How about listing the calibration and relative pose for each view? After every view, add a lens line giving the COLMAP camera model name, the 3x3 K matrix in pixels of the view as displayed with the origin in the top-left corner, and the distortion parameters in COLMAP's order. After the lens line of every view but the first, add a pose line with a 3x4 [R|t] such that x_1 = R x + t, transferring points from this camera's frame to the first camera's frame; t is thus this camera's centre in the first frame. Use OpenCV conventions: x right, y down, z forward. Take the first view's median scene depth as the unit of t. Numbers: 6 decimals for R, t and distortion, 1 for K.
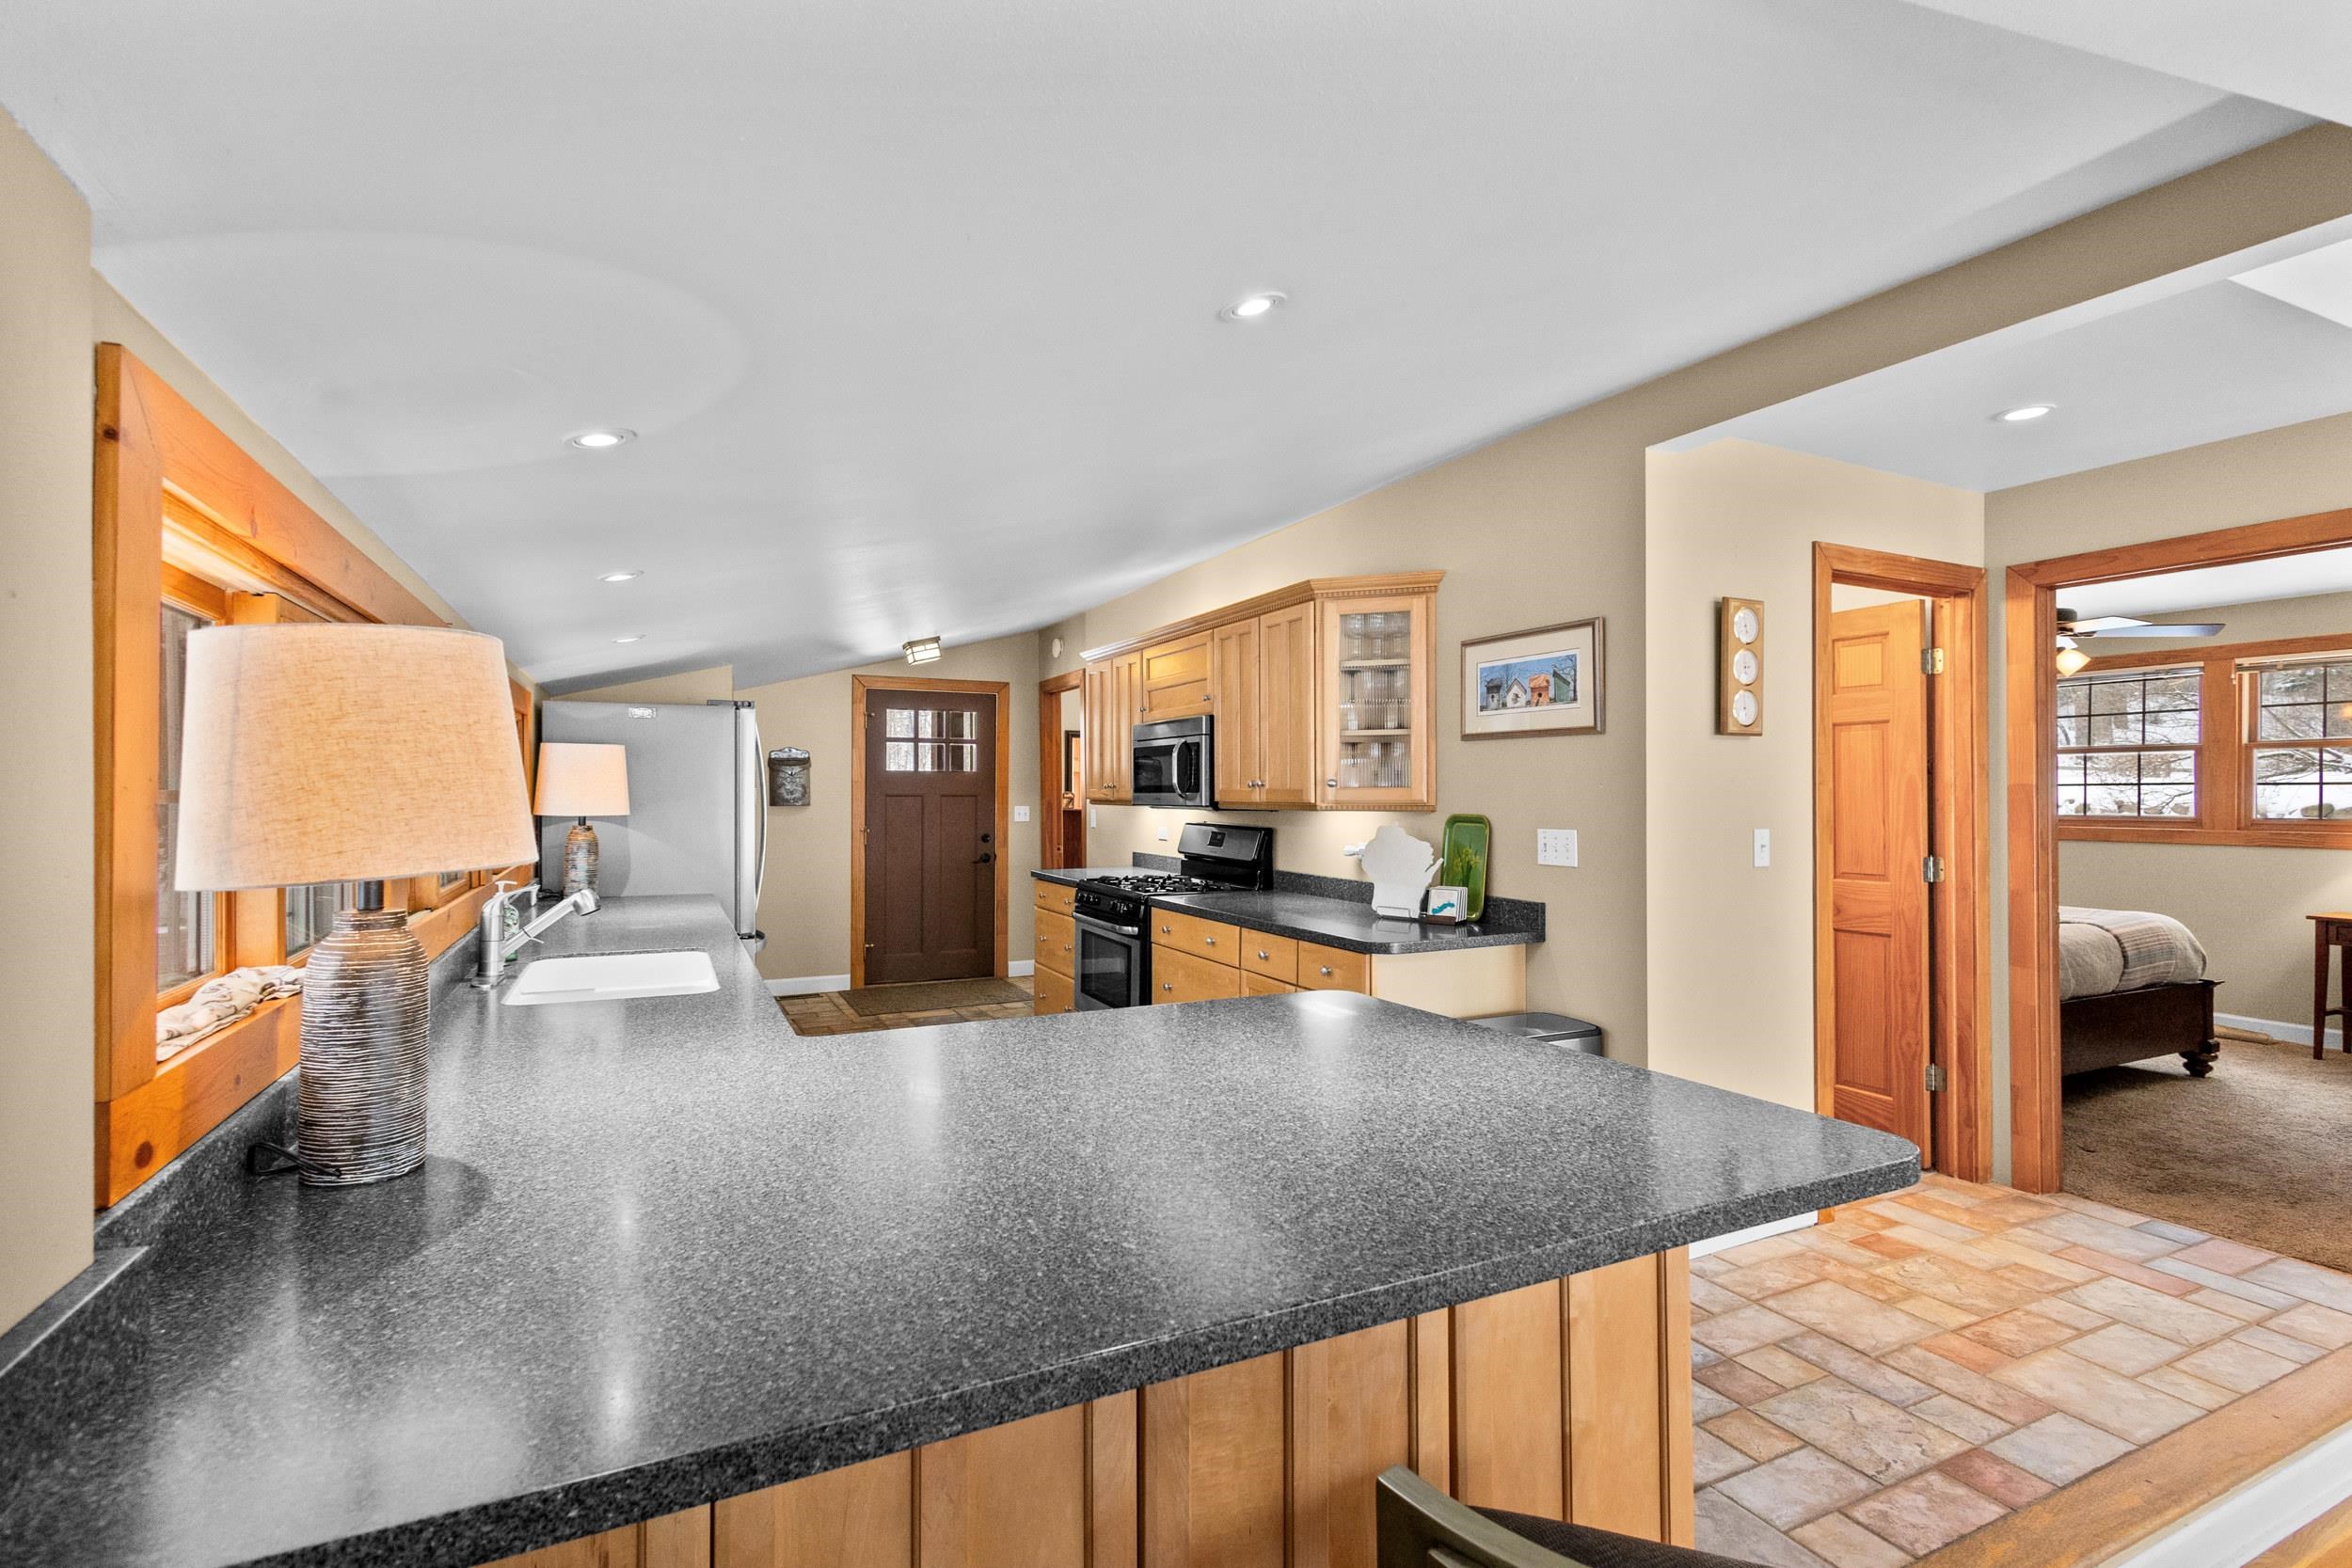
lens RADIAL K [[1096.9, 0, 1176.5], [0, 1096.9, 786.9], [0, 0, 1]] dist [0.004093, 0.000625]
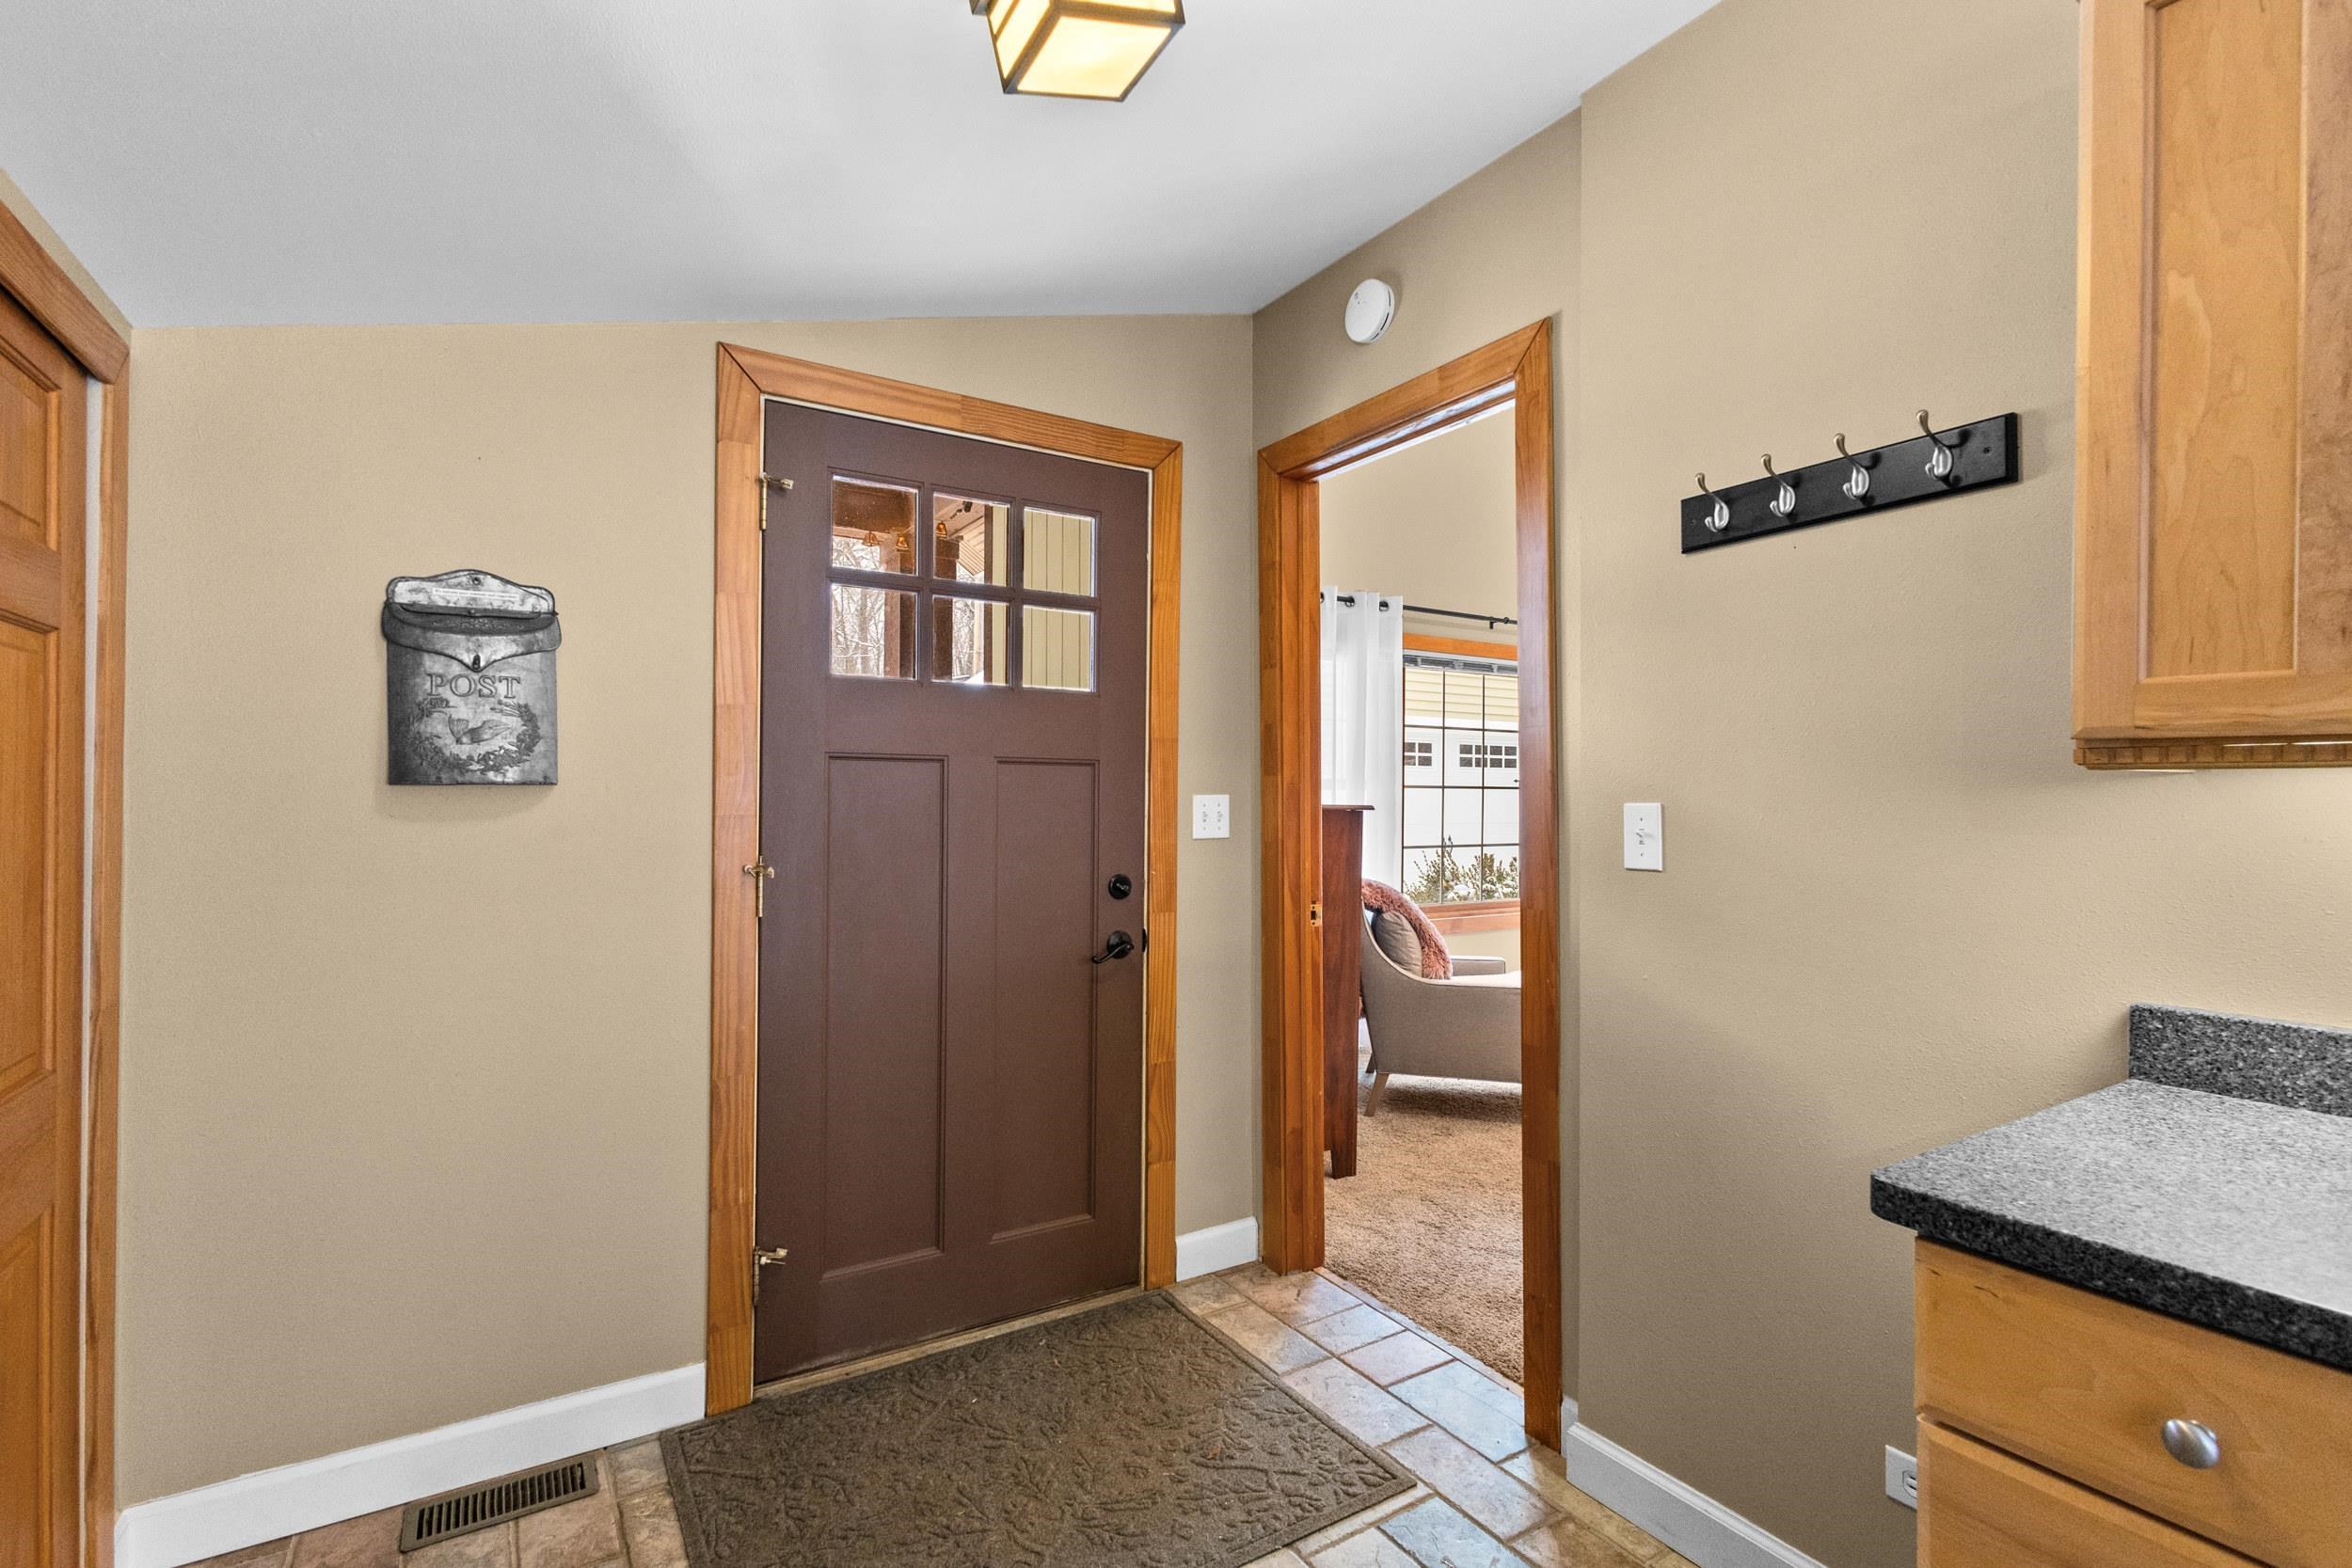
lens RADIAL K [[1096.9, 0, 1178.6], [0, 1096.9, 798.9], [0, 0, 1]] dist [0.004093, 0.000625]
pose [[0.991639, 0.004245, 0.128973, -0.209638], [-0.005398, 0.999949, 0.008588, 0.016887], [-0.128930, -0.009213, 0.991611, 0.690206]]
